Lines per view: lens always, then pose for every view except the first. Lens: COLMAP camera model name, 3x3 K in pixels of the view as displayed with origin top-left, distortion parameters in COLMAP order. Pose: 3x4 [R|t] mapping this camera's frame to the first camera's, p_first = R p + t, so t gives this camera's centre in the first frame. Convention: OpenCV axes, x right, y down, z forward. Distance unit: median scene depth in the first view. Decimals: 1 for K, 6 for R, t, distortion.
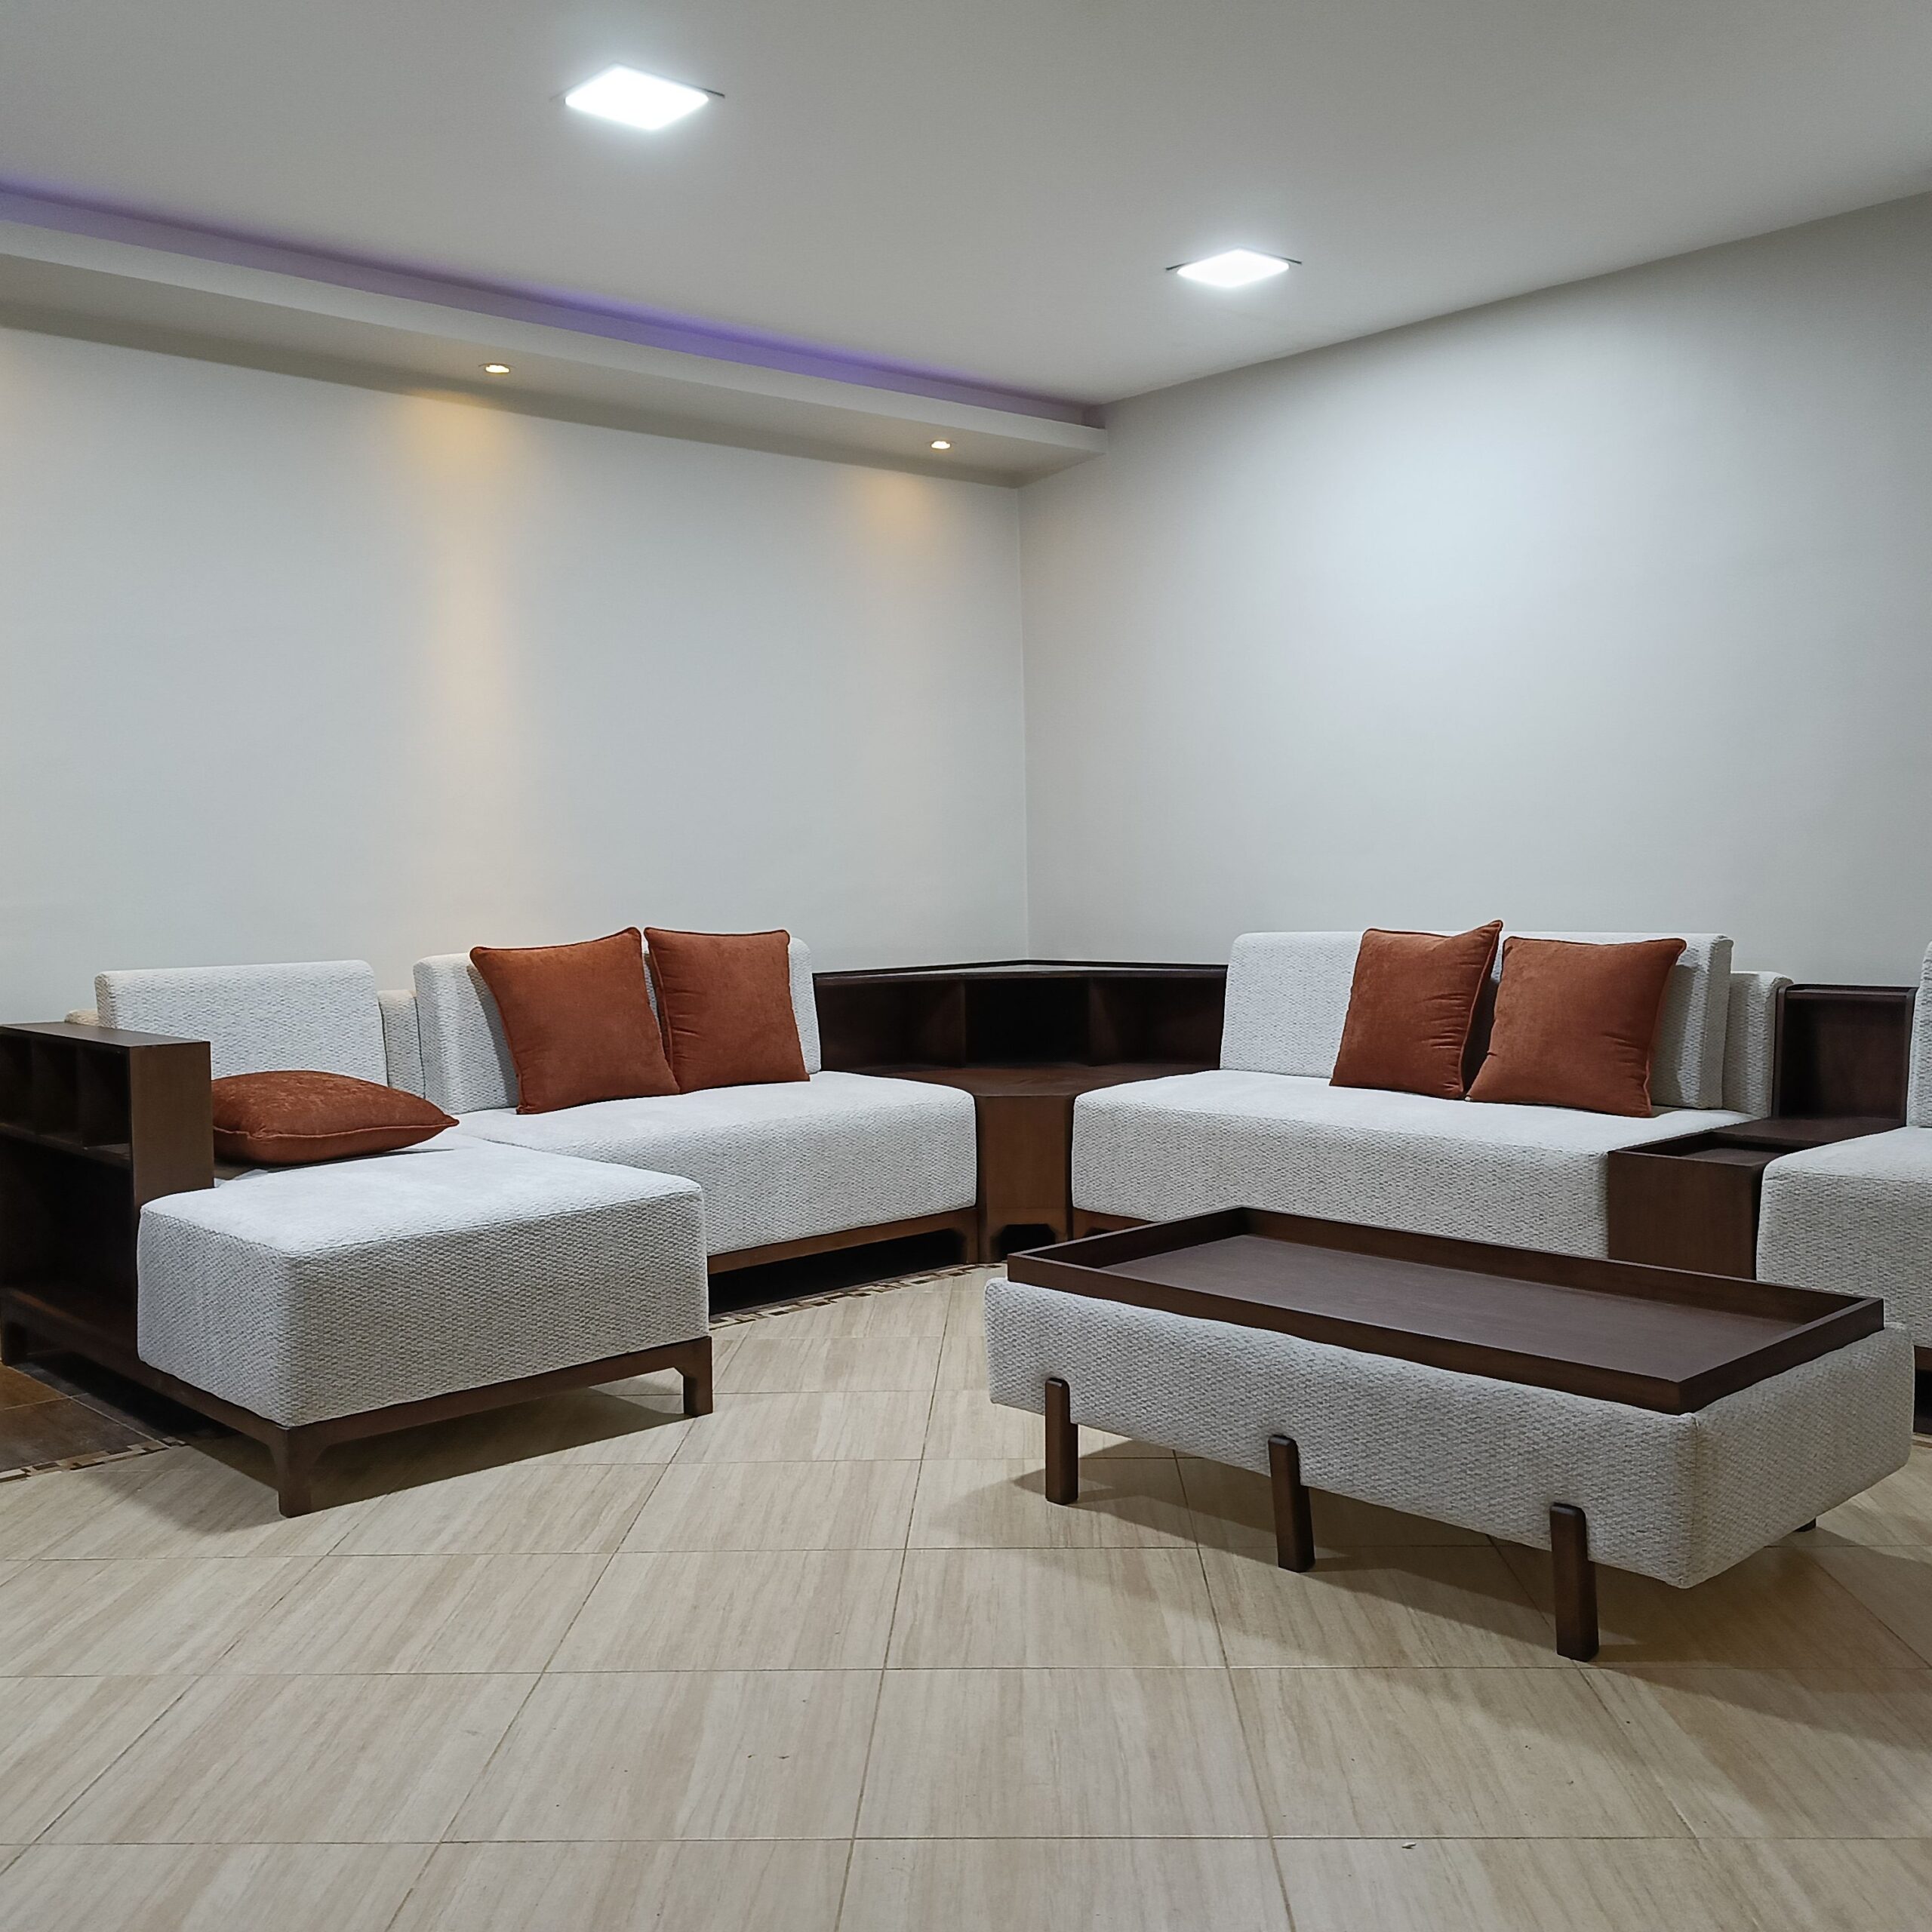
lens RADIAL K [[1975.2, 0, 972.7], [0, 1975.2, 956.2], [0, 0, 1]] dist [0.092277, -0.157817]
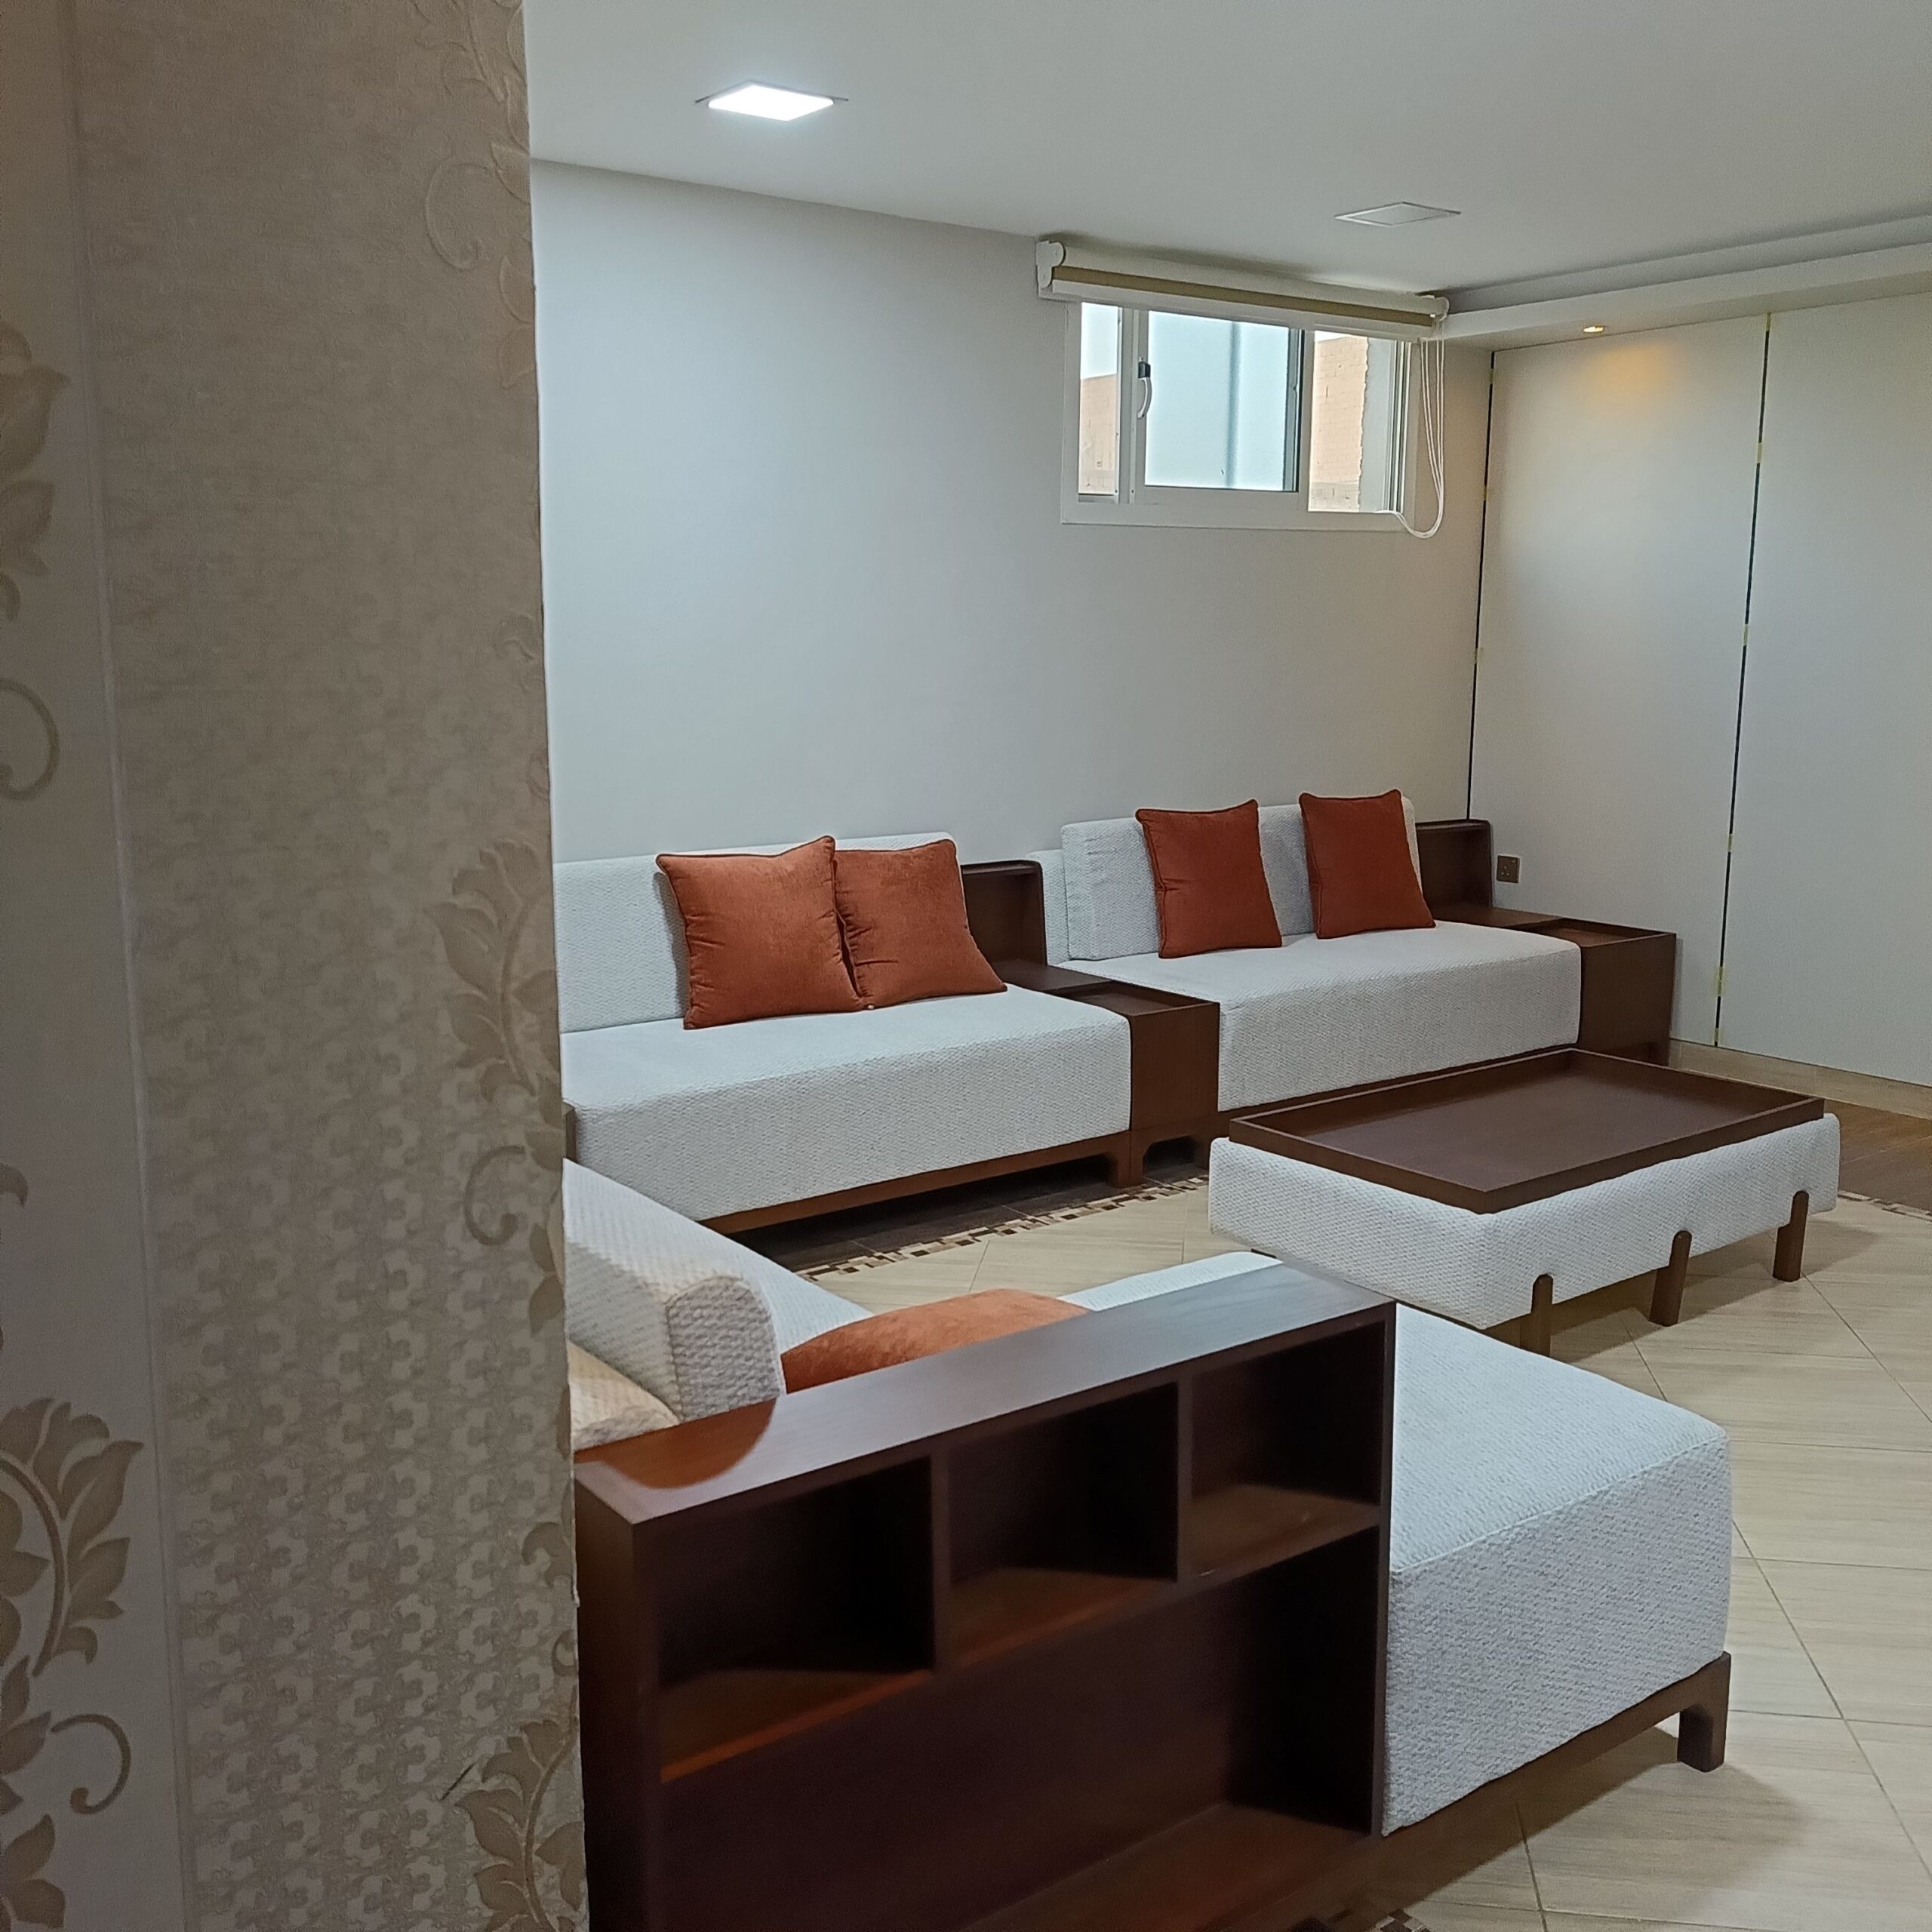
lens RADIAL K [[1939.4, 0, 950.6], [0, 1939.4, 961.9], [0, 0, 1]] dist [0.025201, -0.009769]
pose [[0.114466, -0.157313, 0.980893, -1.113606], [0.038630, 0.987340, 0.153839, -0.161689], [-0.992676, 0.020282, 0.119094, 1.232814]]
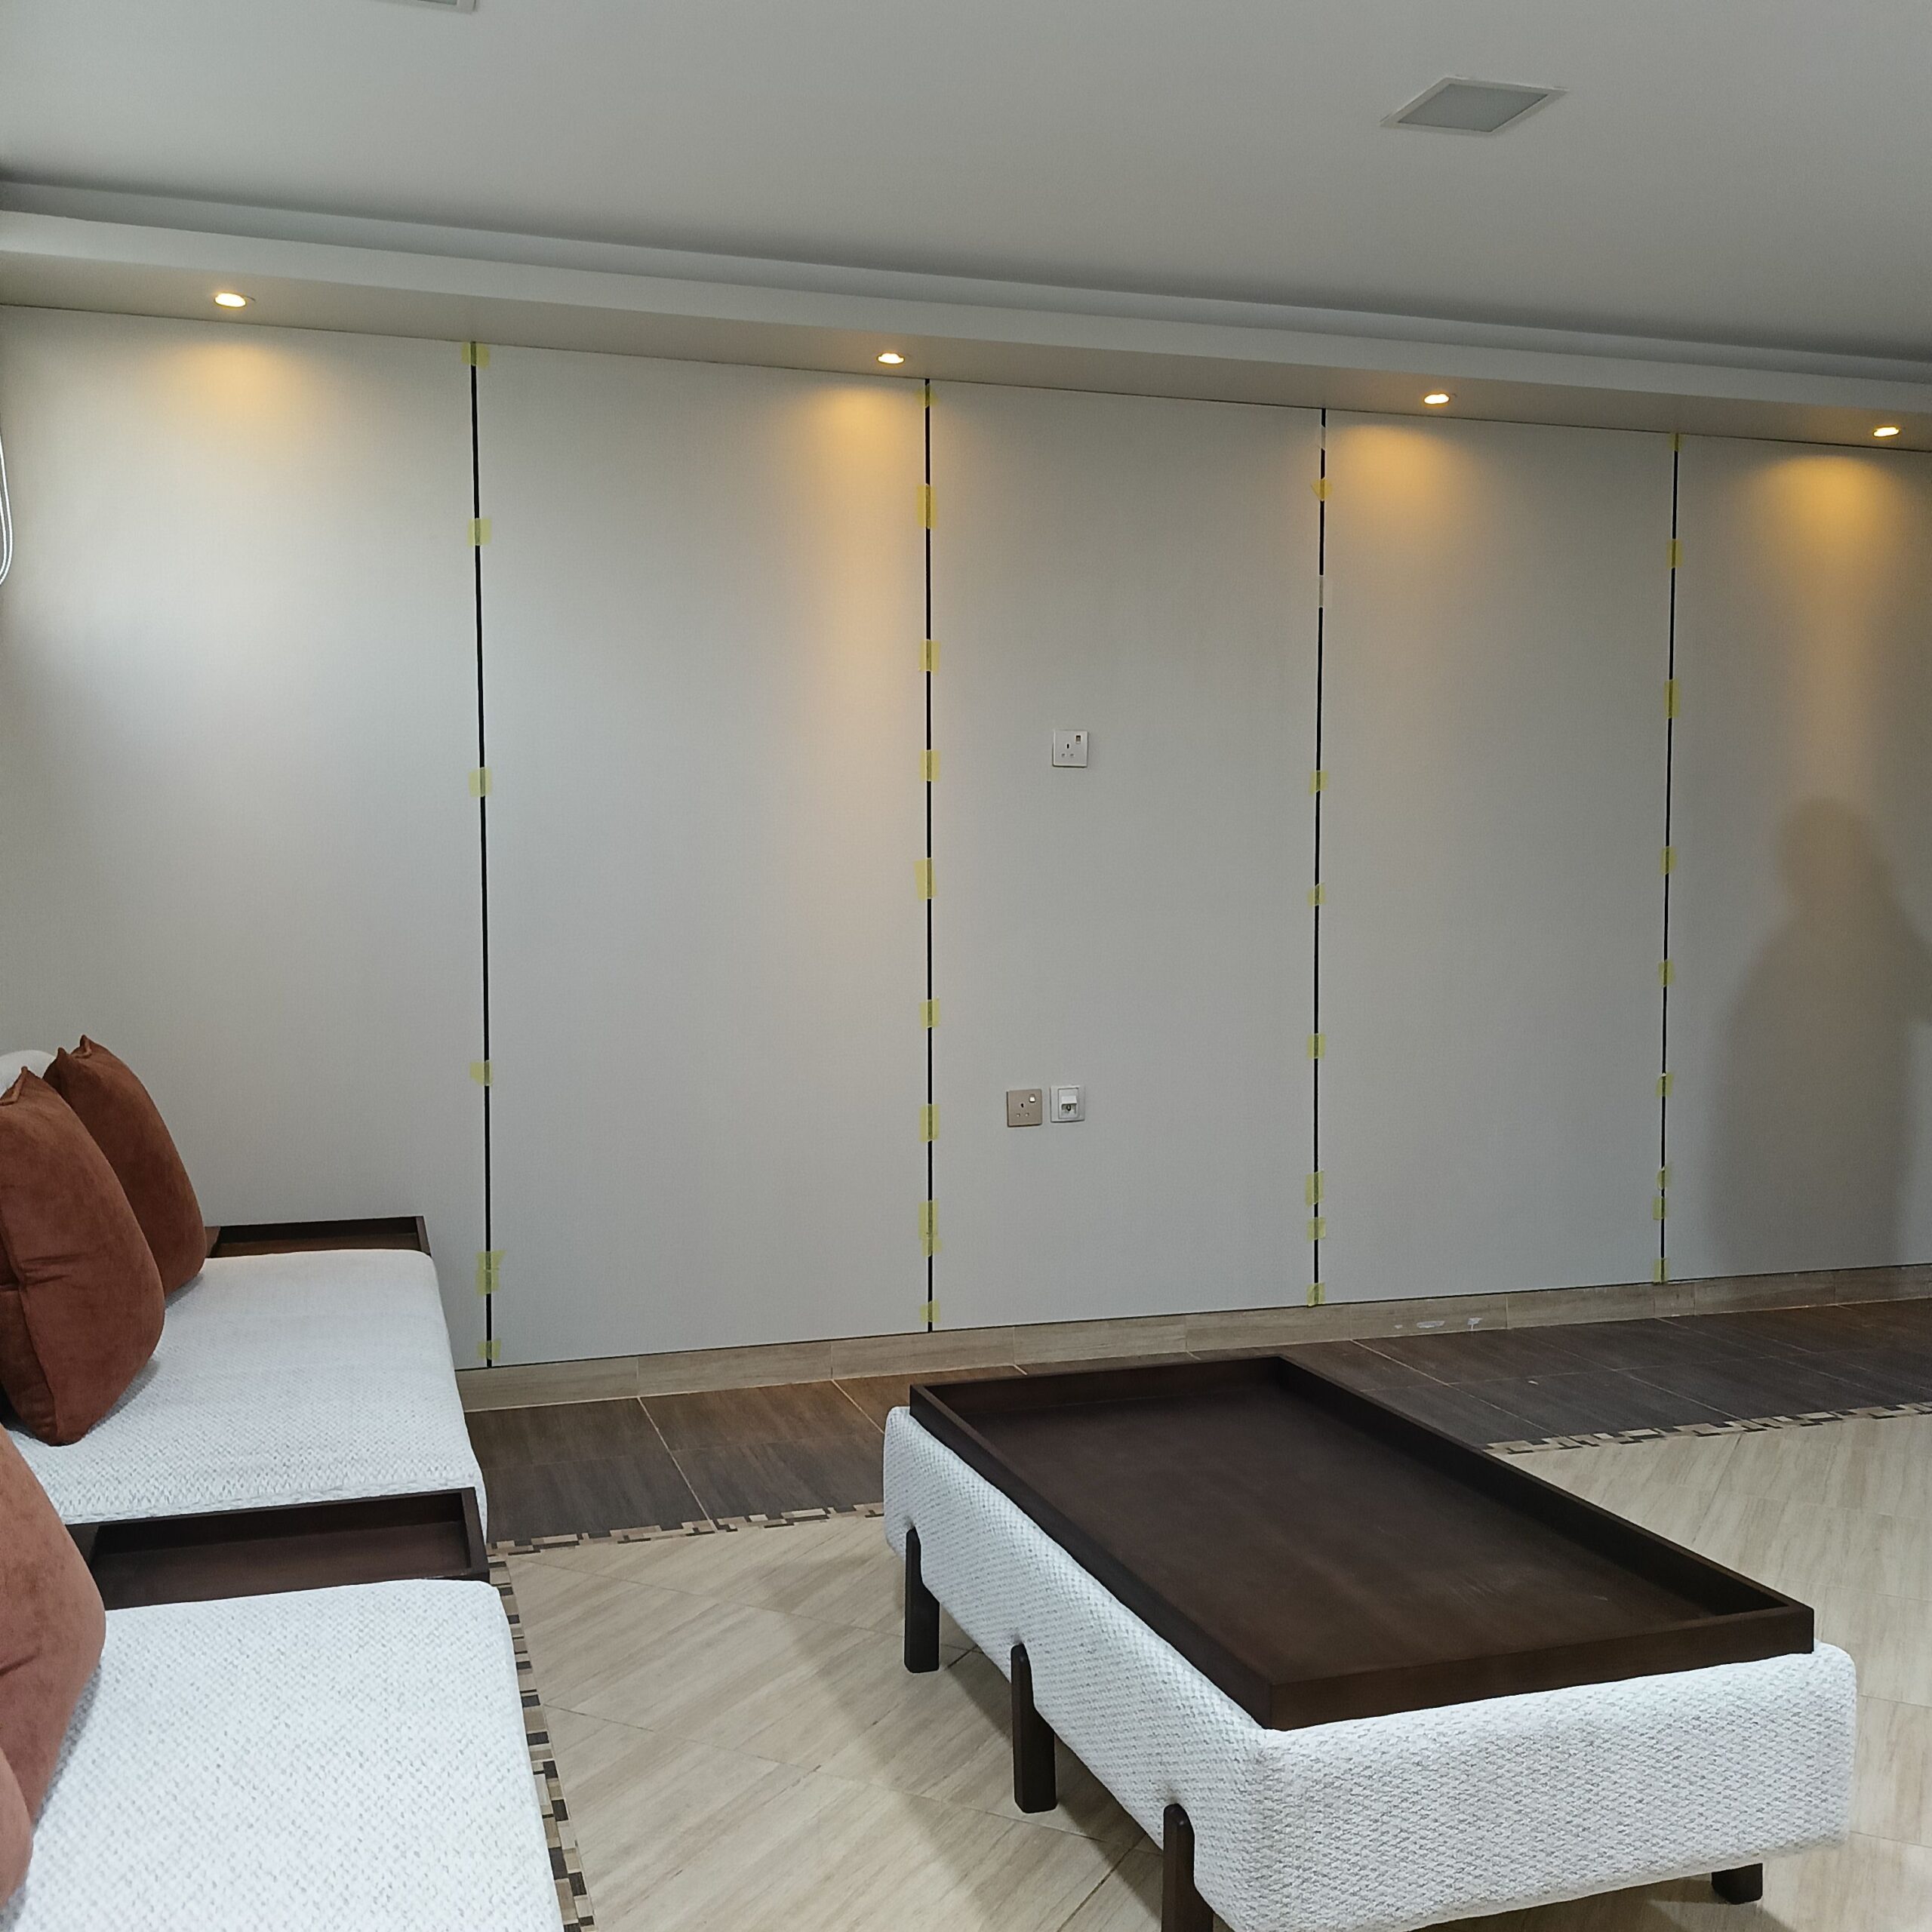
lens RADIAL K [[1939.4, 0, 950.6], [0, 1939.4, 961.9], [0, 0, 1]] dist [0.025201, -0.009769]
pose [[-0.896715, -0.006978, 0.442553, -0.017494], [0.030895, 0.996450, 0.078311, -0.125775], [-0.441528, 0.083895, -0.893317, 1.746228]]
